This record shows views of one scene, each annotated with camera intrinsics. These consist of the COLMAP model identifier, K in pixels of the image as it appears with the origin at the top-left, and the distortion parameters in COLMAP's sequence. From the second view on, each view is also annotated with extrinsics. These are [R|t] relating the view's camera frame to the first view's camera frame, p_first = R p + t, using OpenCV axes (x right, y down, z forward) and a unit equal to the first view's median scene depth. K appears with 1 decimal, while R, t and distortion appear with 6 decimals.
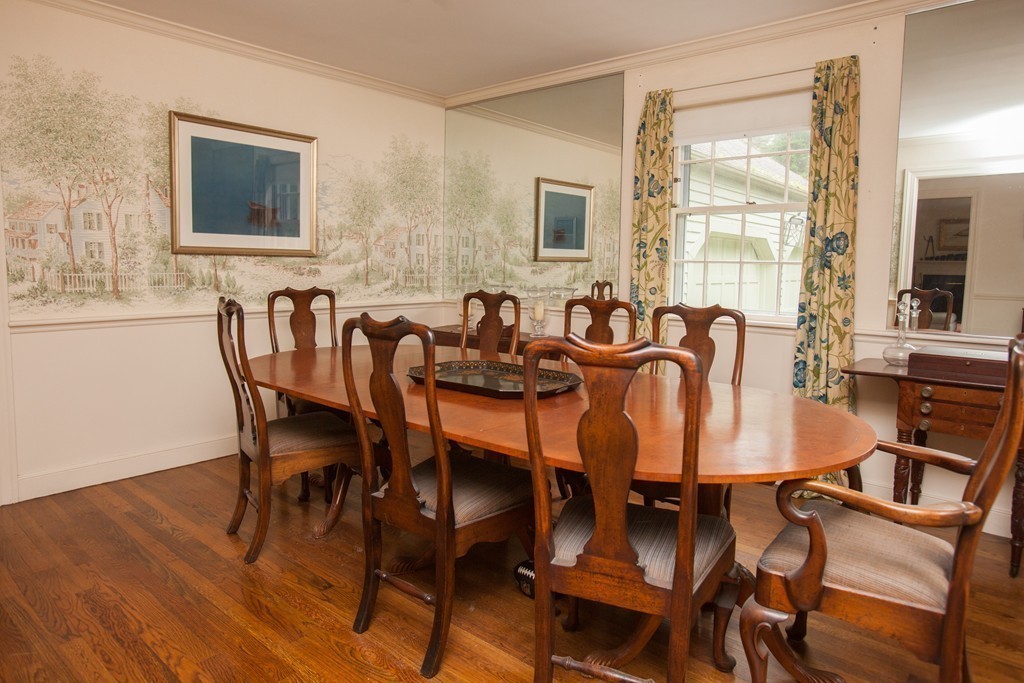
lens RADIAL K [[616.1, 0, 527.3], [0, 616.1, 322.6], [0, 0, 1]] dist [-0.036084, 0.005922]
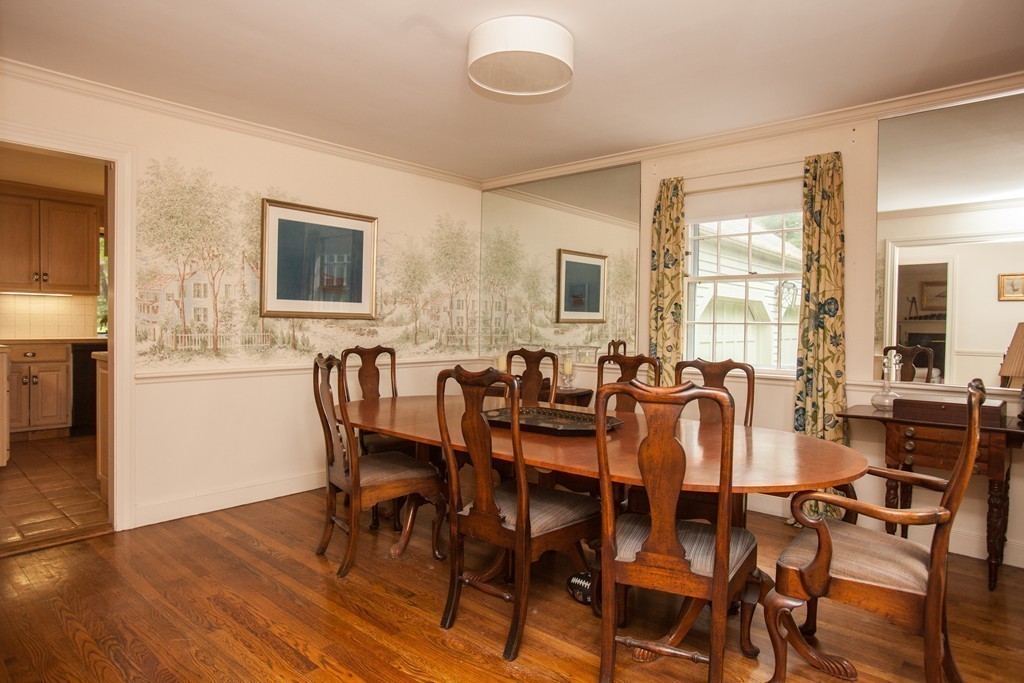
lens RADIAL K [[587.2, 0, 519.3], [0, 587.2, 338.2], [0, 0, 1]] dist [-0.049301, 0.016094]
pose [[0.999816, -0.002496, -0.019023, -0.069838], [0.001130, 0.997441, -0.071486, 0.009460], [0.019153, 0.071451, 0.997260, -0.126051]]
